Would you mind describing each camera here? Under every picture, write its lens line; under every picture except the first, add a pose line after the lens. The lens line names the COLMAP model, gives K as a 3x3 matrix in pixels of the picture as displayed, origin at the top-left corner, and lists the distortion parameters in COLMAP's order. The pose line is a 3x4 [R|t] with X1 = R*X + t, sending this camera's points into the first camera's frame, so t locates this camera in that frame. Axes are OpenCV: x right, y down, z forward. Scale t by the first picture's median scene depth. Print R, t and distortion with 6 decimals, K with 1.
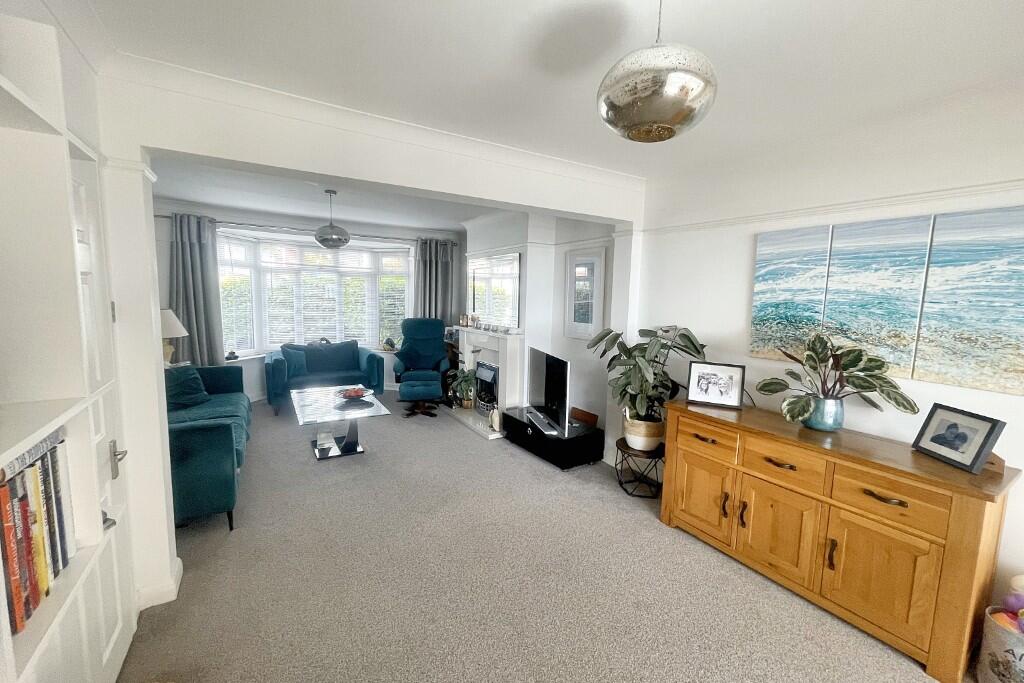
lens RADIAL K [[413.0, 0, 510.0], [0, 413.0, 340.8], [0, 0, 1]] dist [-0.004289, 0.000246]
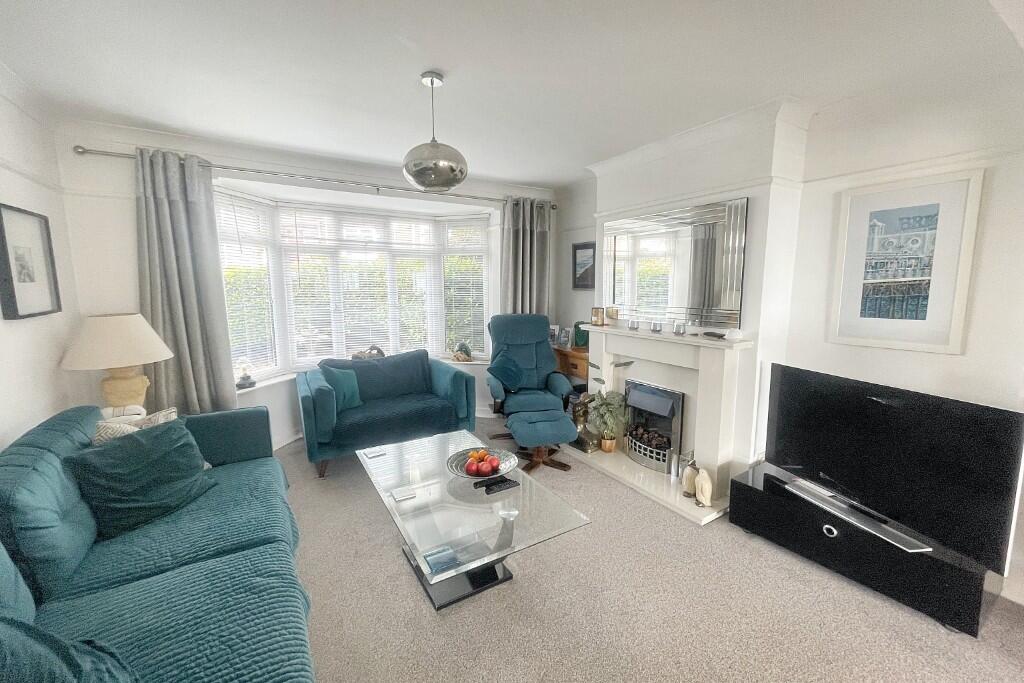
lens RADIAL K [[413.0, 0, 510.0], [0, 413.0, 340.8], [0, 0, 1]] dist [-0.004289, 0.000246]
pose [[0.999575, -0.028648, -0.005363, -0.253479], [0.028783, 0.999218, 0.027103, -0.033557], [0.004582, -0.027246, 0.999618, 0.354706]]
